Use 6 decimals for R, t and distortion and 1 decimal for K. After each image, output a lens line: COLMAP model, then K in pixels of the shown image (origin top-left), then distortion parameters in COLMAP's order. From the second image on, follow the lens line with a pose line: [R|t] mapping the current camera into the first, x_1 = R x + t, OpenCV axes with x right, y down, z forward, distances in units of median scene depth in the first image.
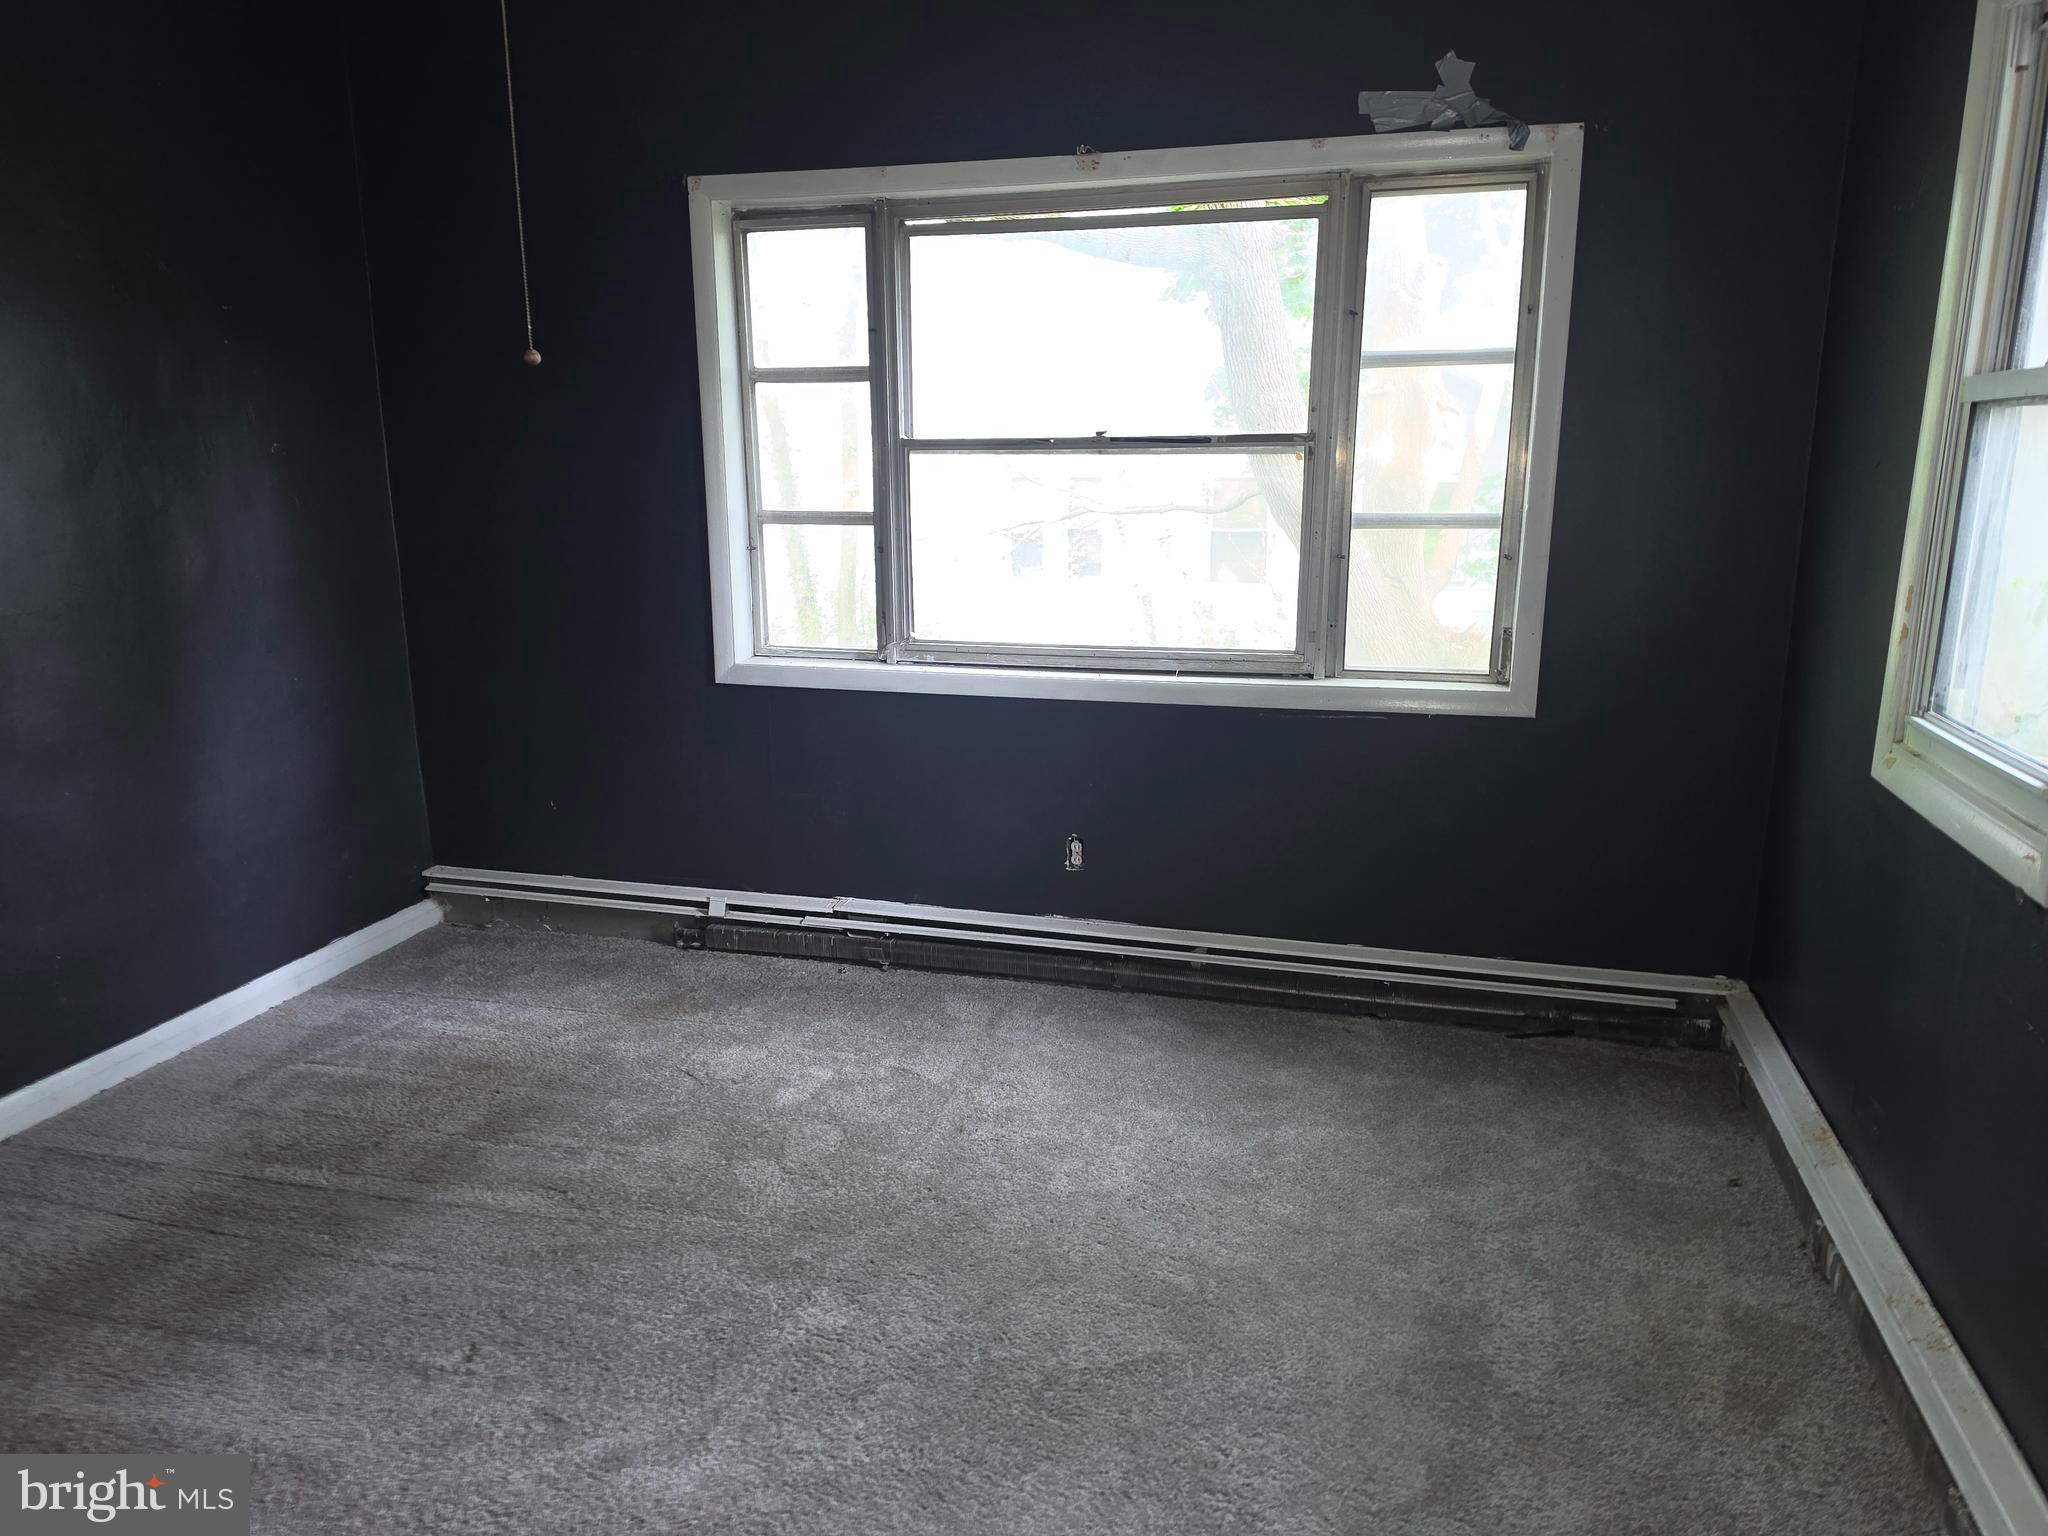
lens RADIAL K [[1382.0, 0, 1025.5], [0, 1382.0, 793.6], [0, 0, 1]] dist [0.050034, -0.040120]
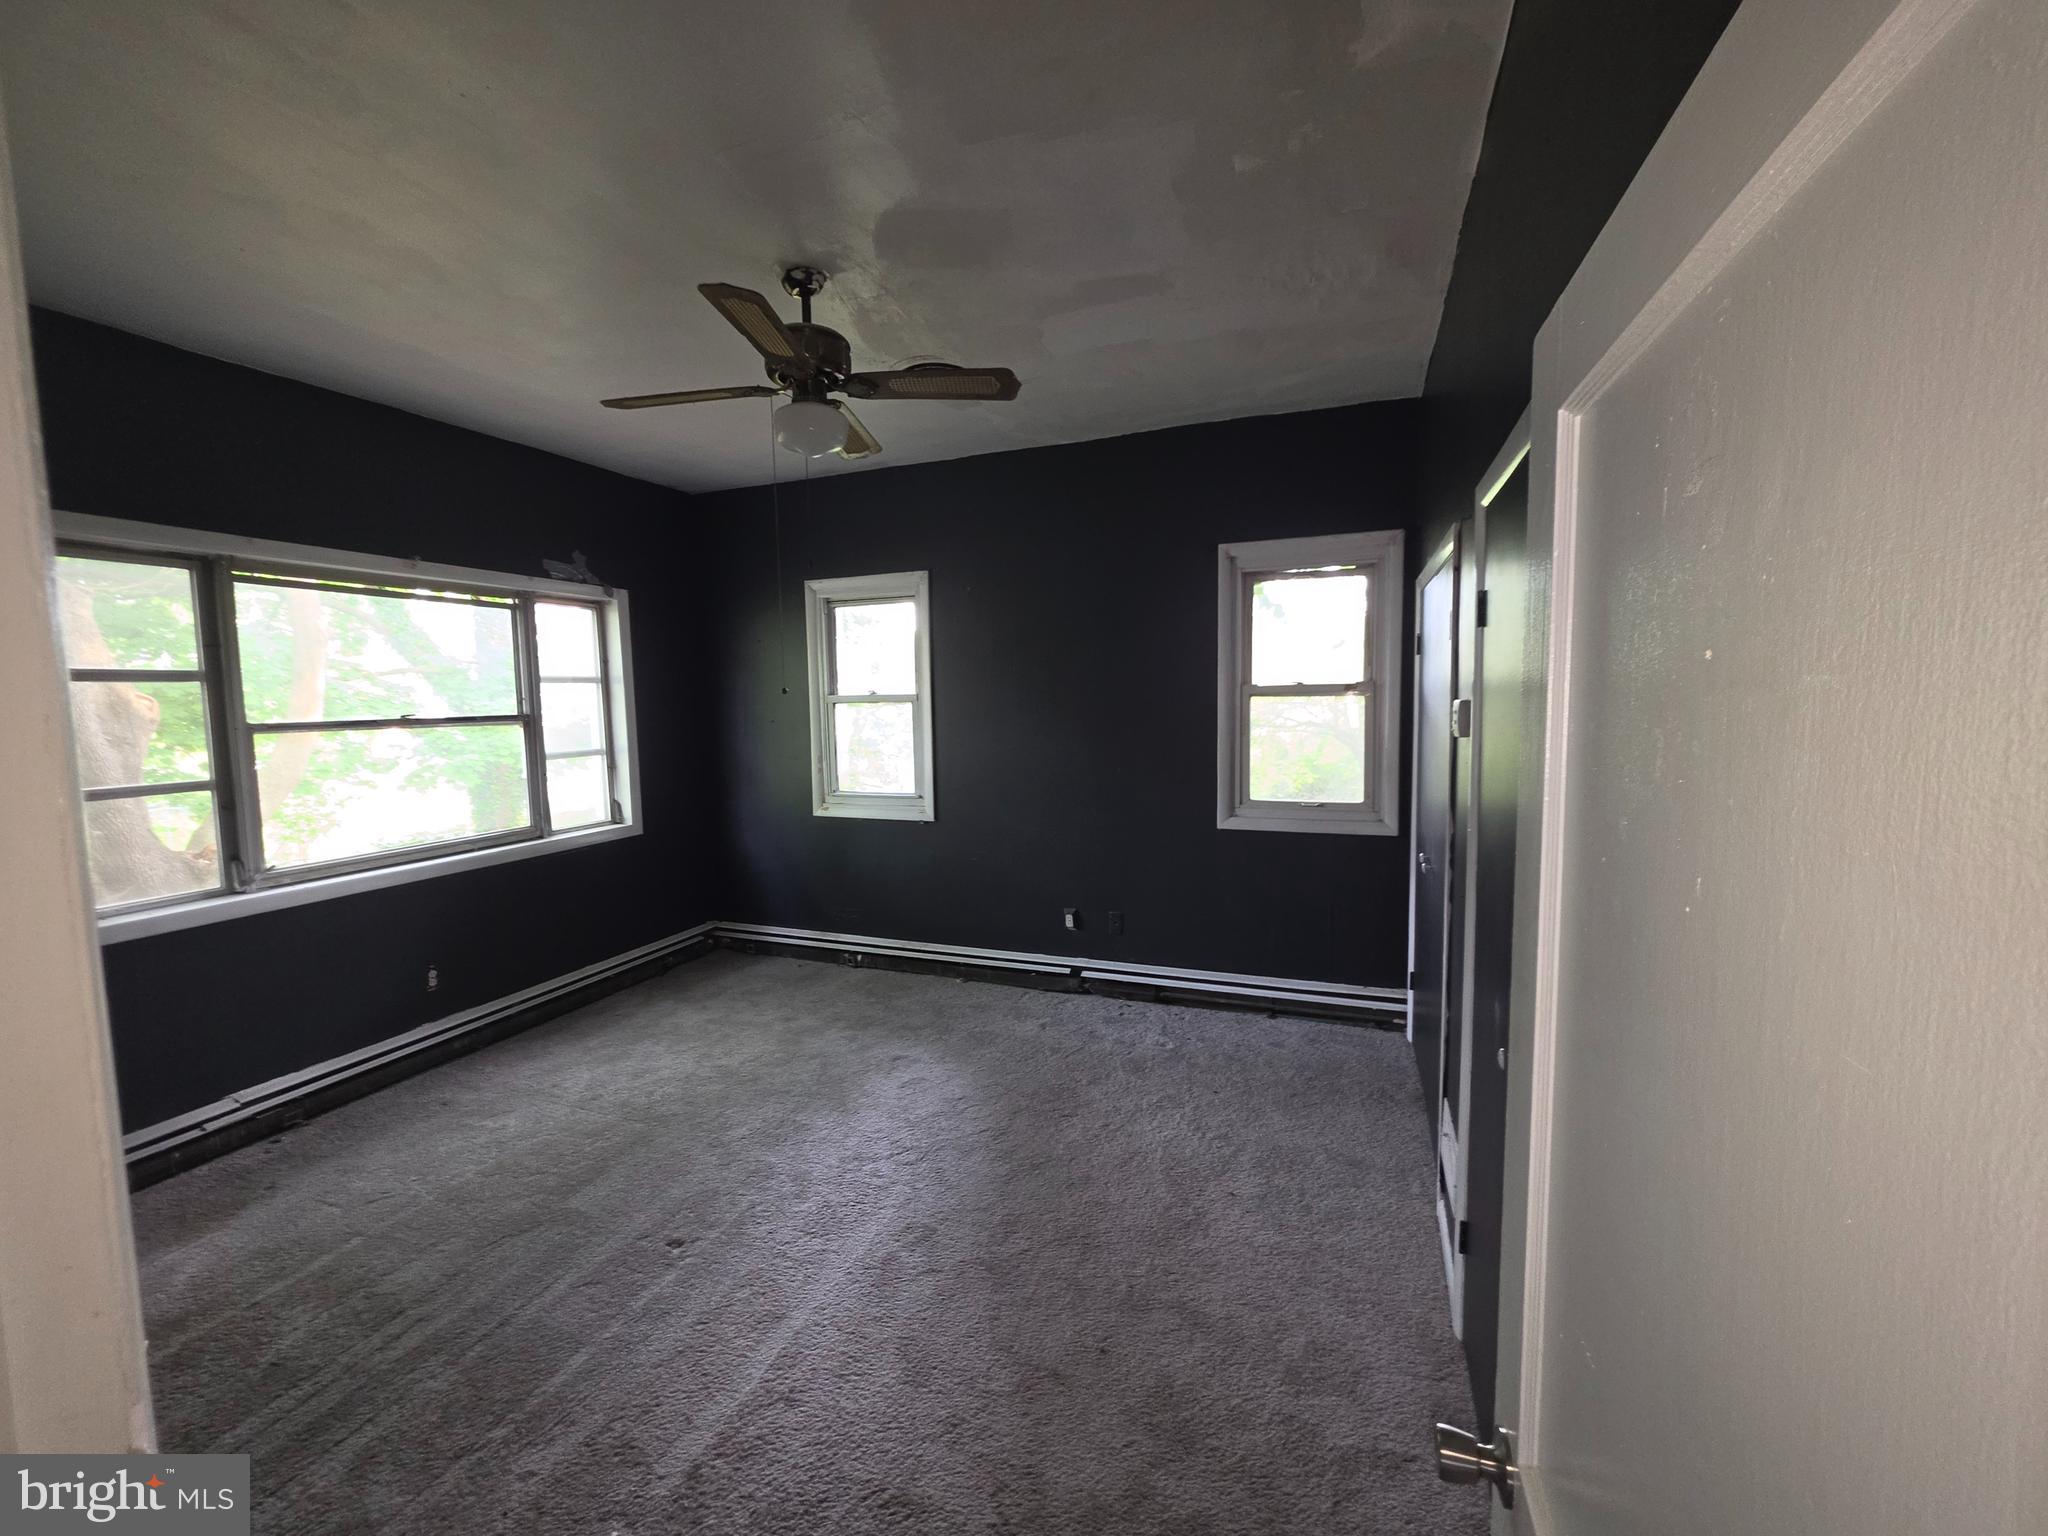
lens RADIAL K [[807.7, 0, 1031.4], [0, 807.7, 768.1], [0, 0, 1]] dist [0.000100, 0.001813]
pose [[0.093726, -0.087465, 0.991749, -0.825993], [0.253849, 0.965309, 0.061143, -0.073052], [-0.962692, 0.246024, 0.112677, 0.202114]]
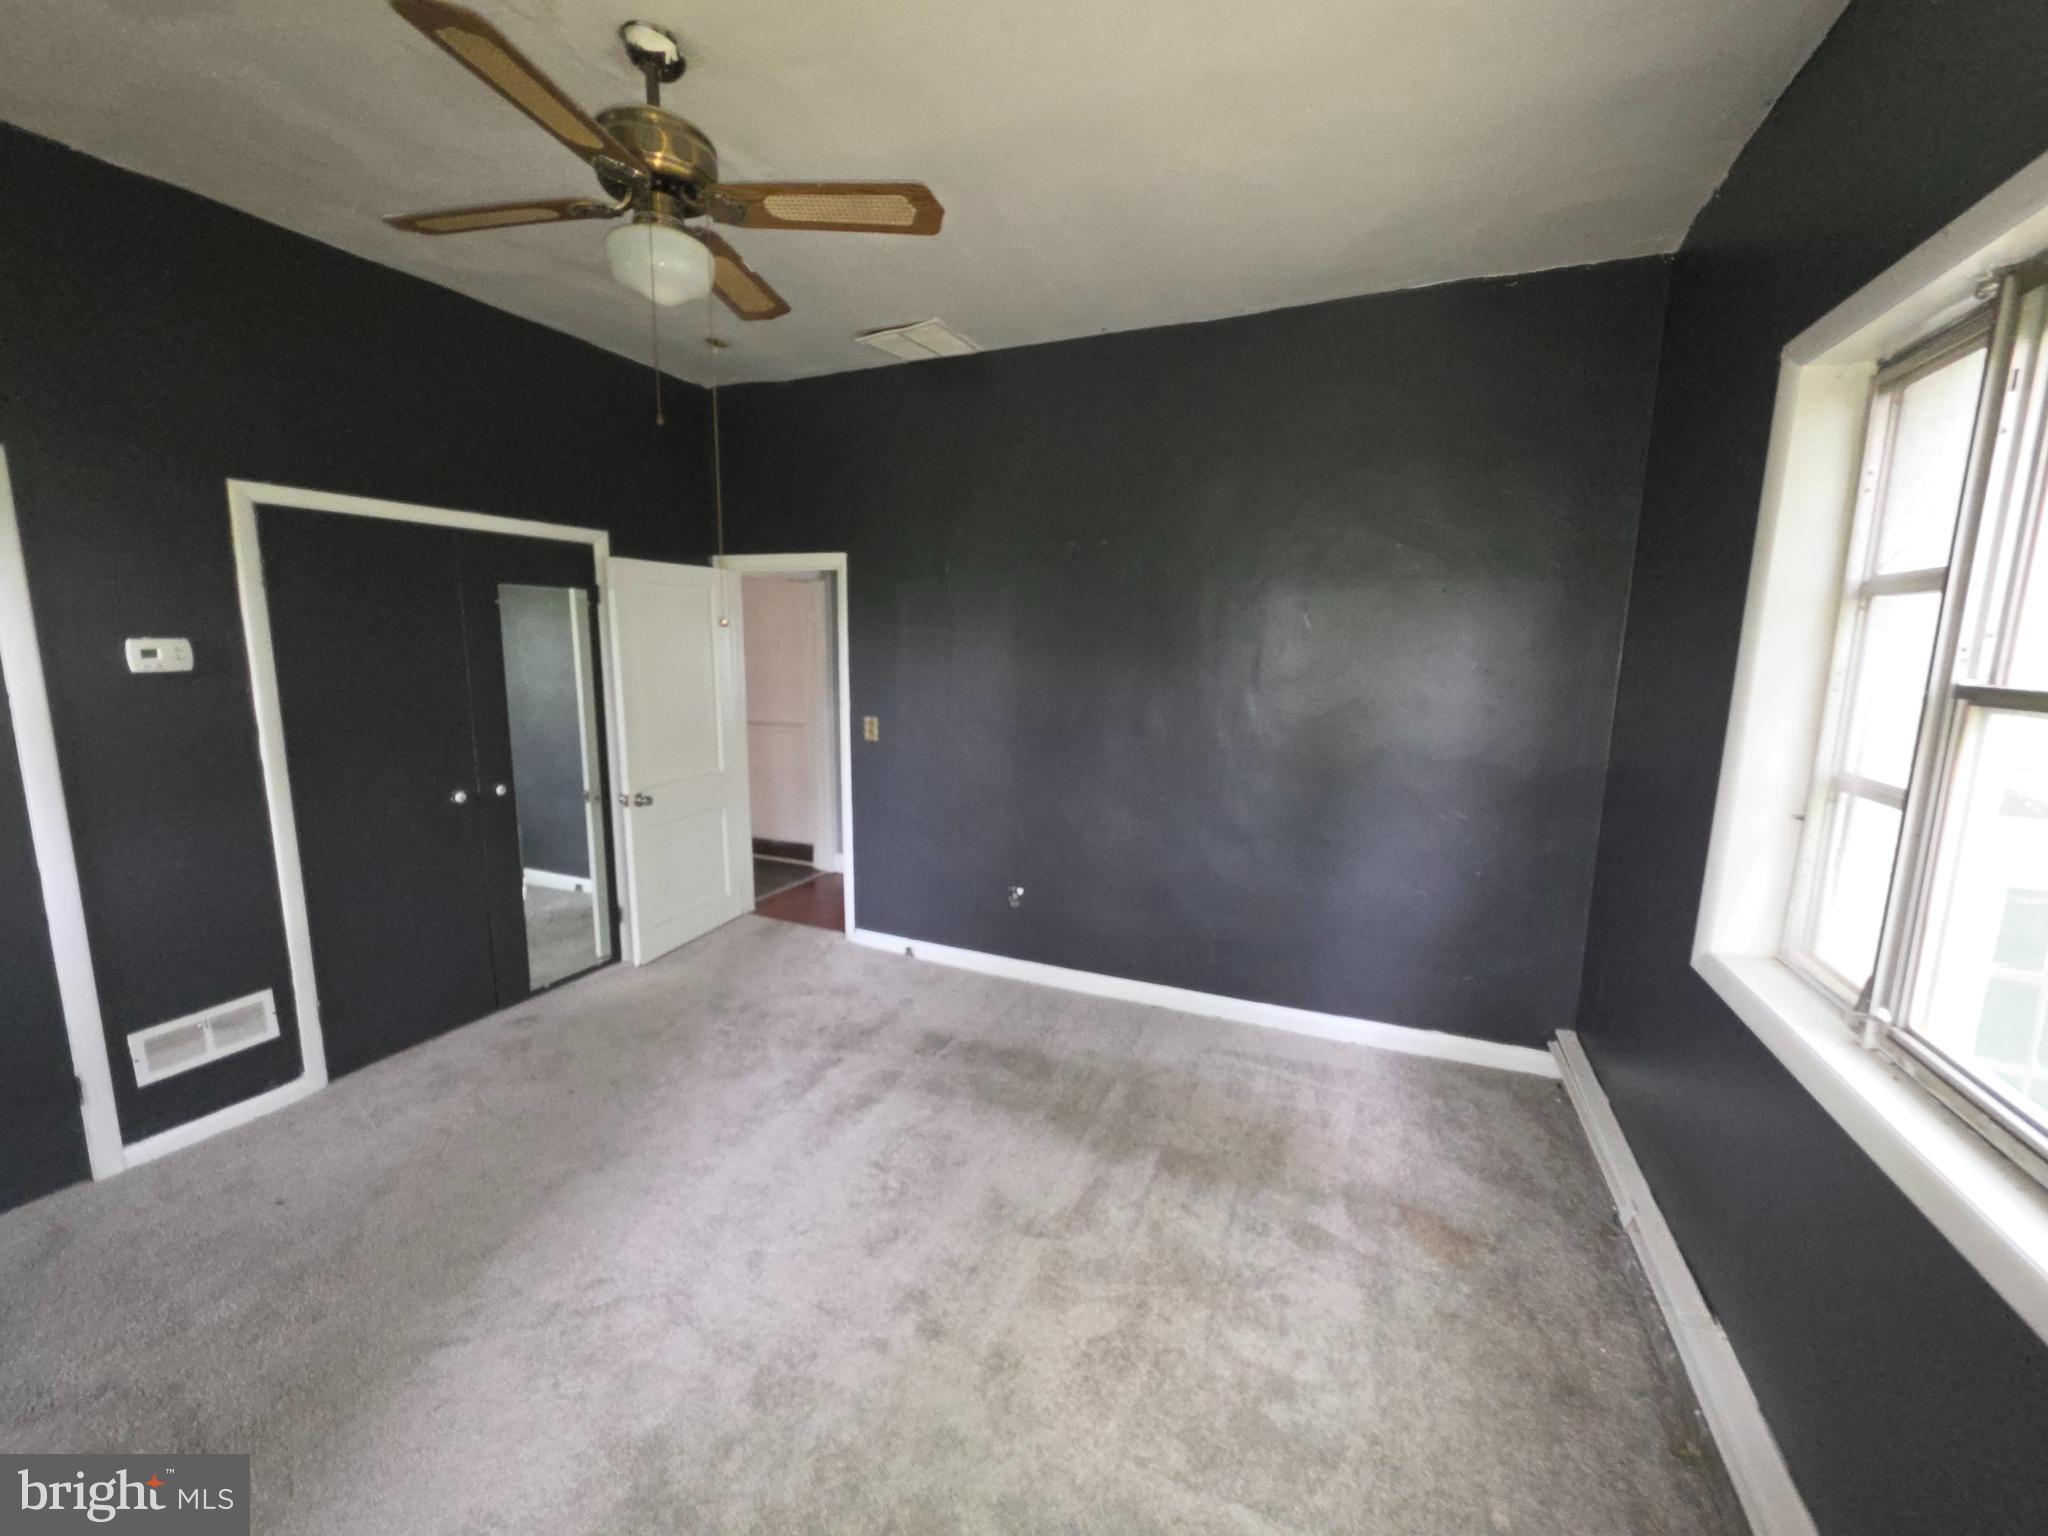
lens RADIAL K [[807.7, 0, 1030.1], [0, 807.7, 765.0], [0, 0, 1]] dist [0.000100, 0.001813]
pose [[-0.139232, 0.150693, -0.978727, 0.297265], [-0.248084, 0.951527, 0.181797, -0.197900], [0.958681, 0.268119, -0.095099, 0.704357]]
